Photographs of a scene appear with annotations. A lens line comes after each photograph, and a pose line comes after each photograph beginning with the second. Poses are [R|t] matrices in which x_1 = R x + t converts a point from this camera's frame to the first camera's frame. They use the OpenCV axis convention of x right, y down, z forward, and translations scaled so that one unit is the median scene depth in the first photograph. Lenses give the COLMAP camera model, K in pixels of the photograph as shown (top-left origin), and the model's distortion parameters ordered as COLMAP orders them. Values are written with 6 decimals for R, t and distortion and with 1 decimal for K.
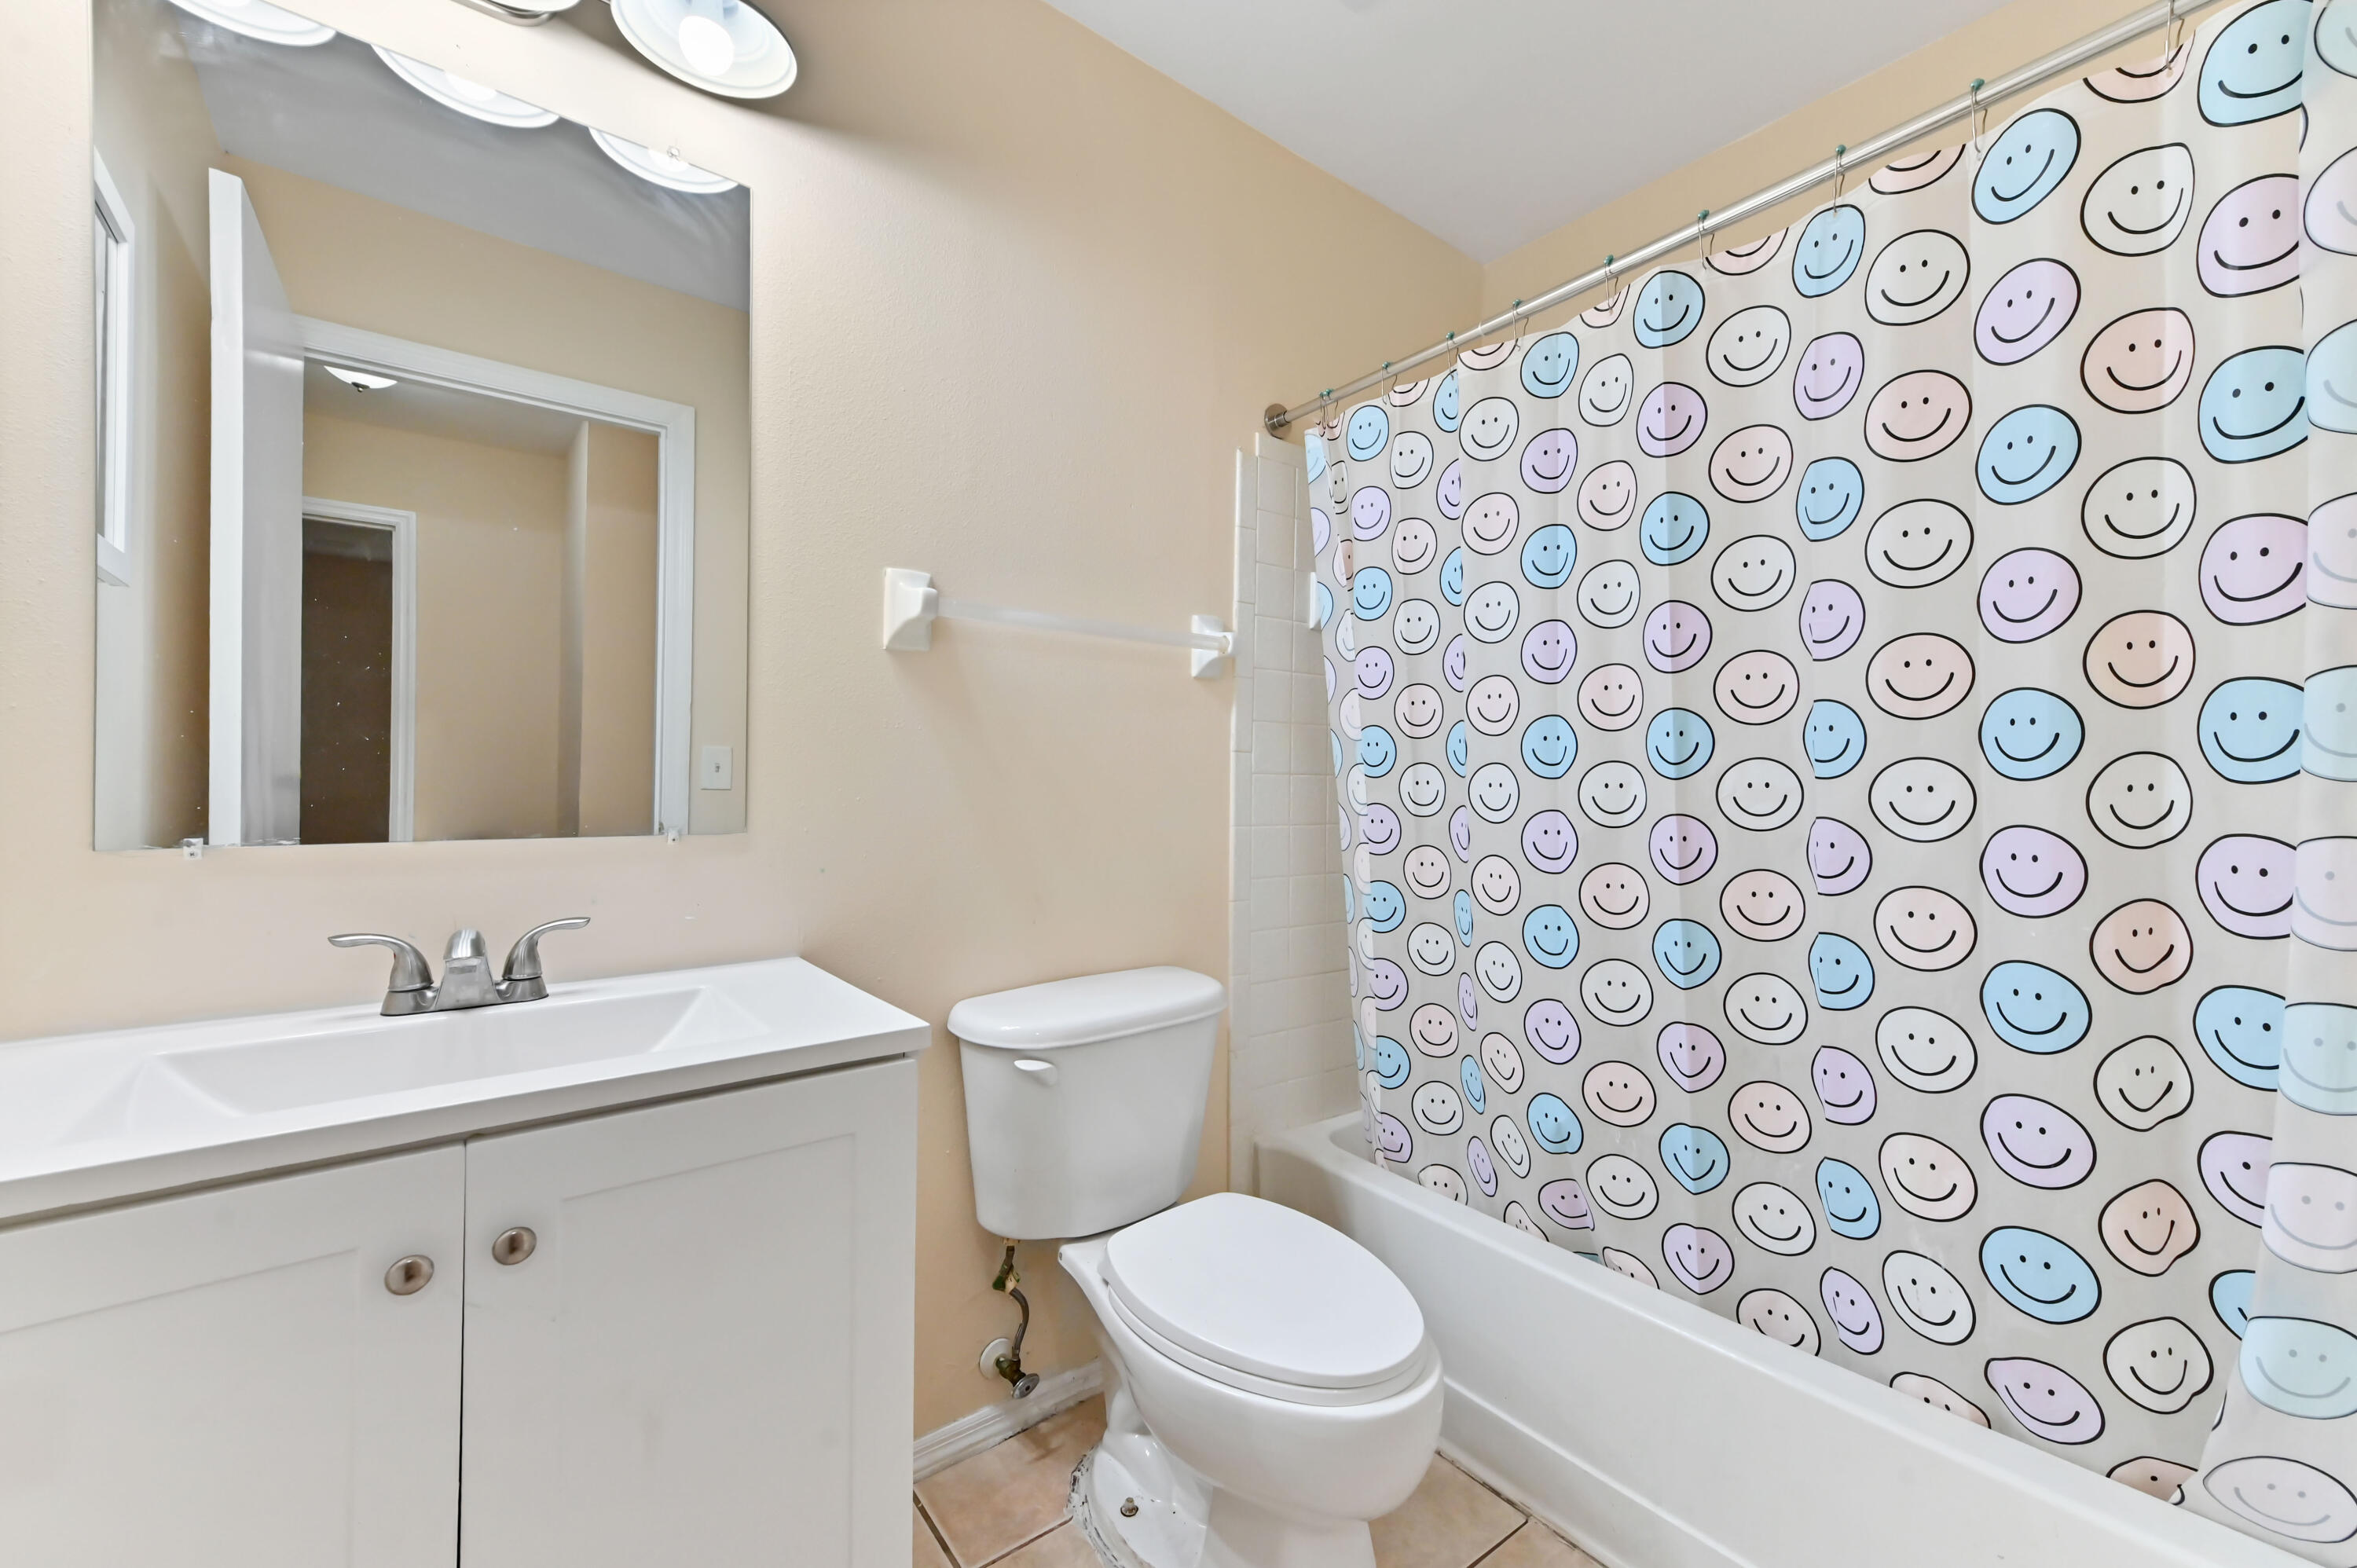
lens RADIAL K [[931.8, 0, 1175.3], [0, 931.8, 783.7], [0, 0, 1]] dist [0.021878, 0.000748]
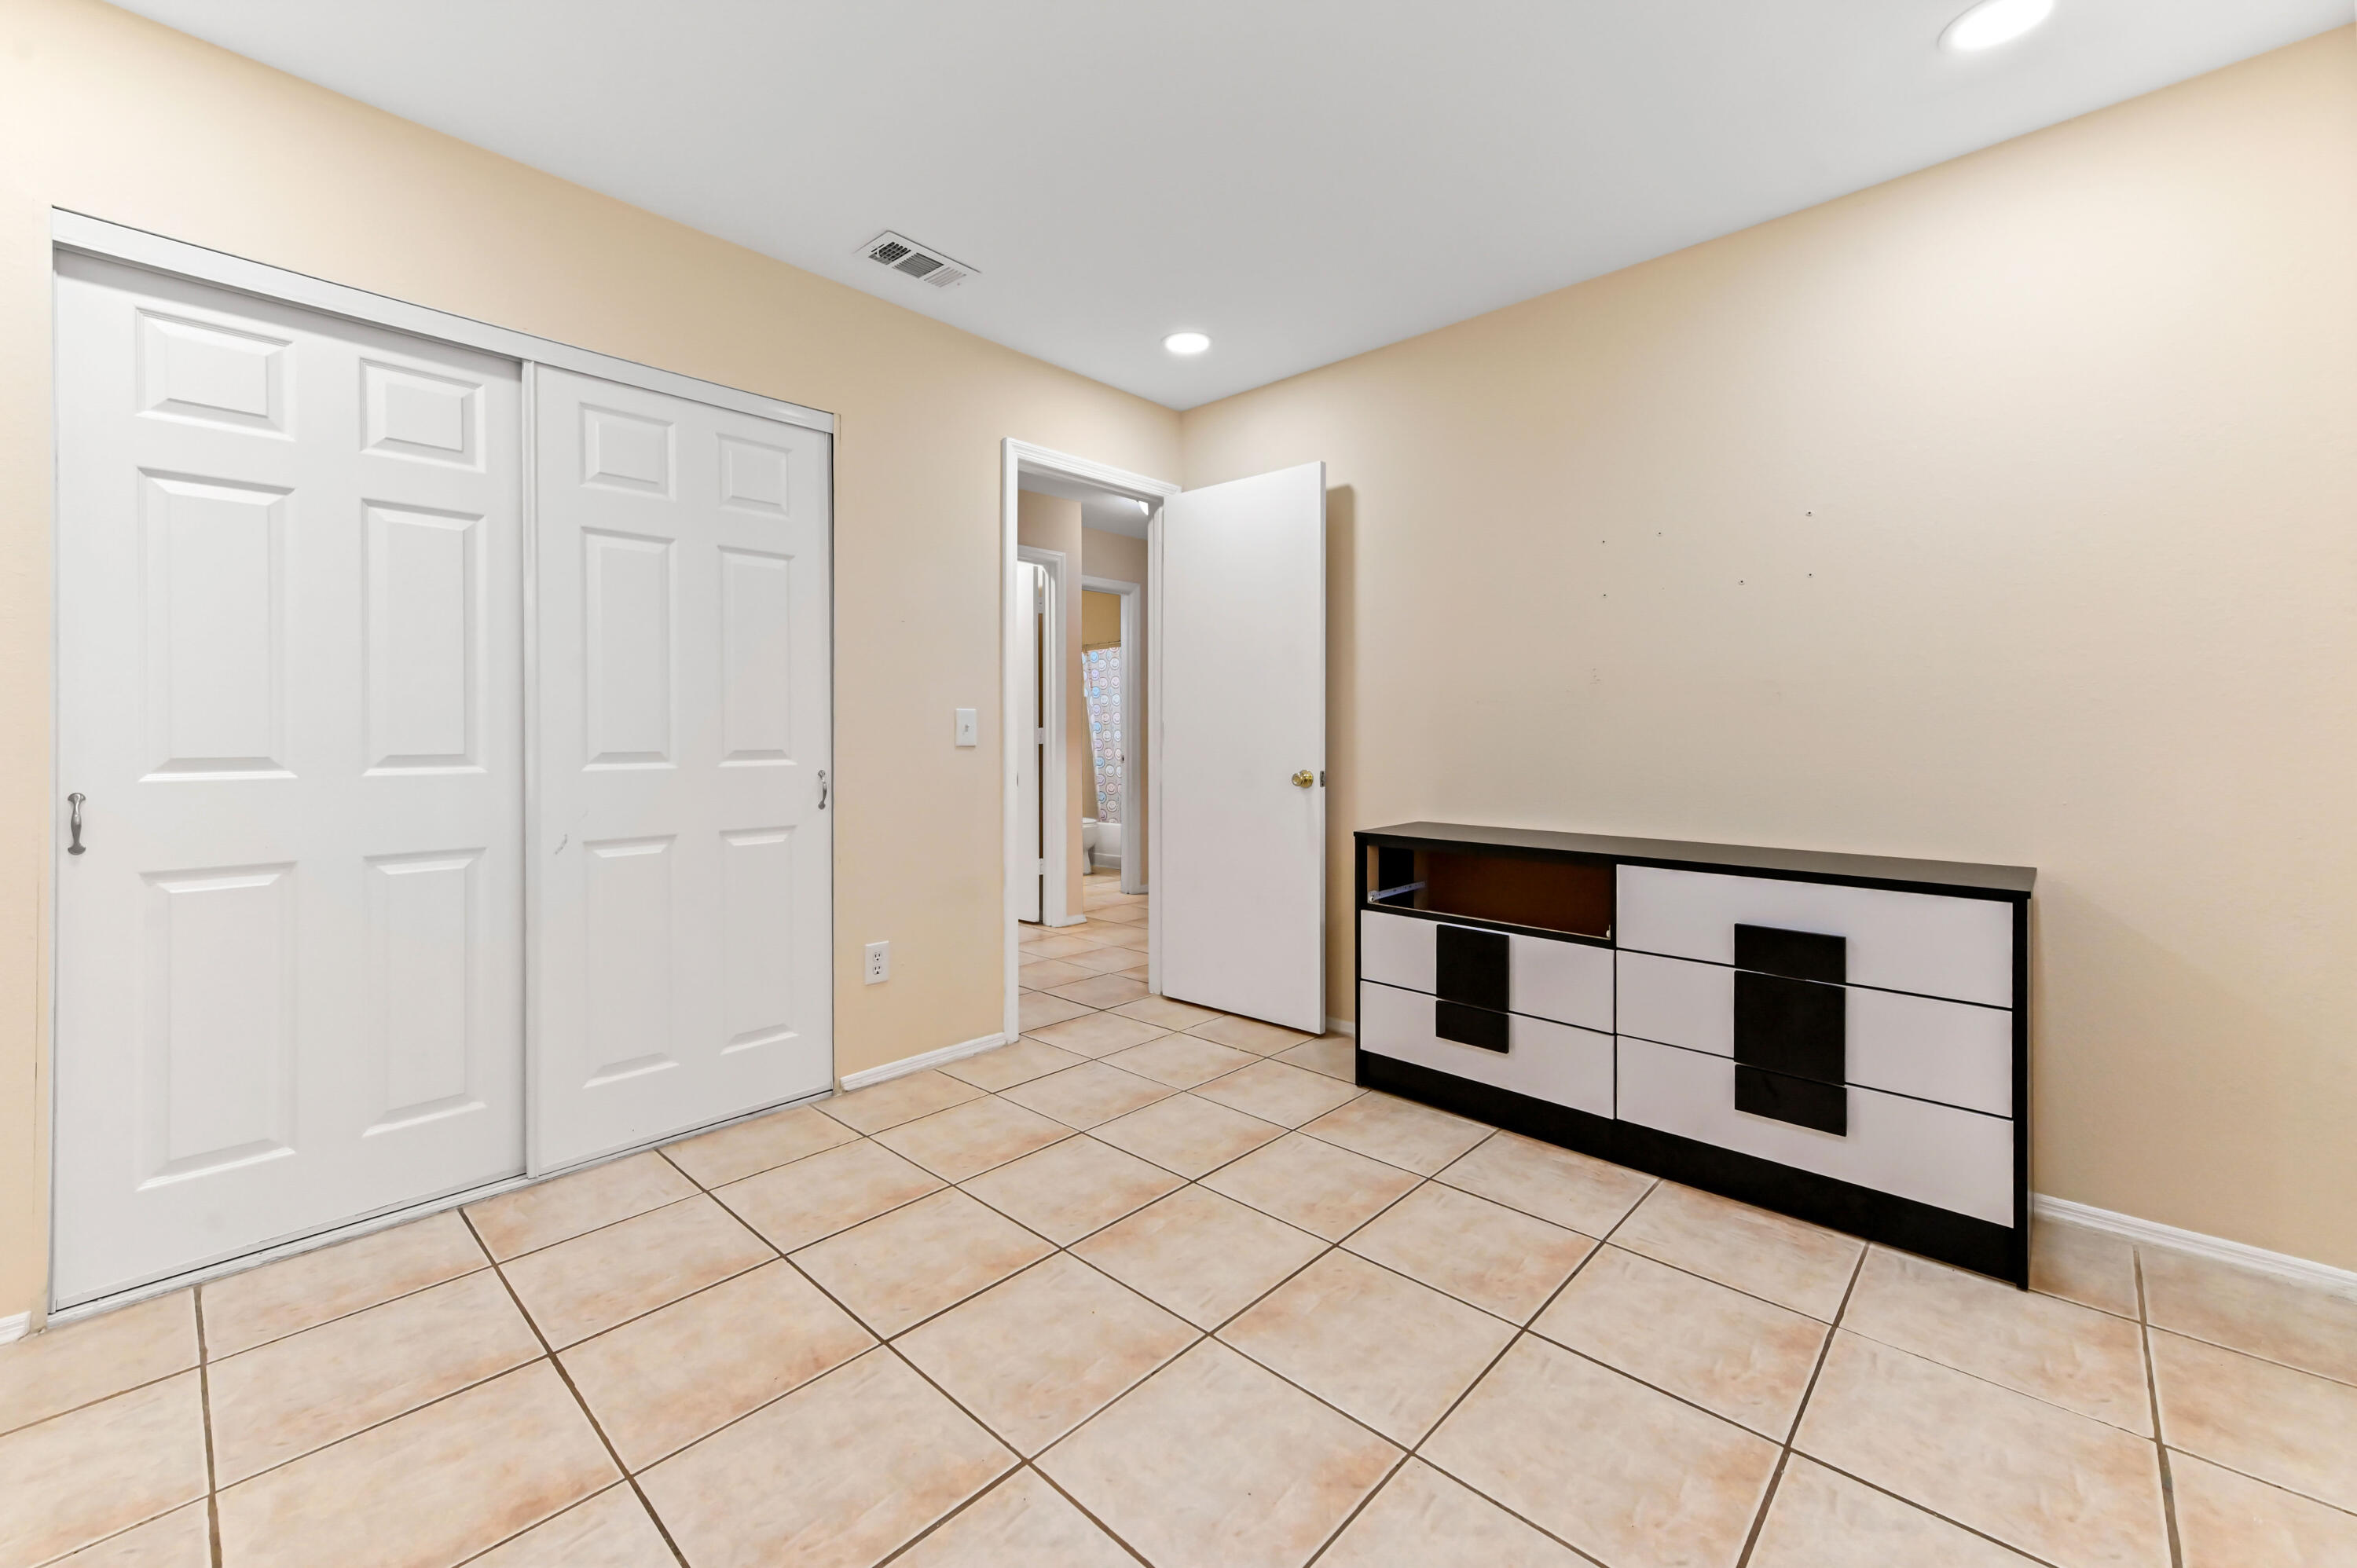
lens RADIAL K [[931.8, 0, 1182.3], [0, 931.8, 763.2], [0, 0, 1]] dist [0.021878, 0.000748]
pose [[0.987541, -0.015702, 0.156575, -0.086301], [0.012220, 0.999657, 0.023173, 0.038554], [-0.156885, -0.020970, 0.987394, -3.454060]]
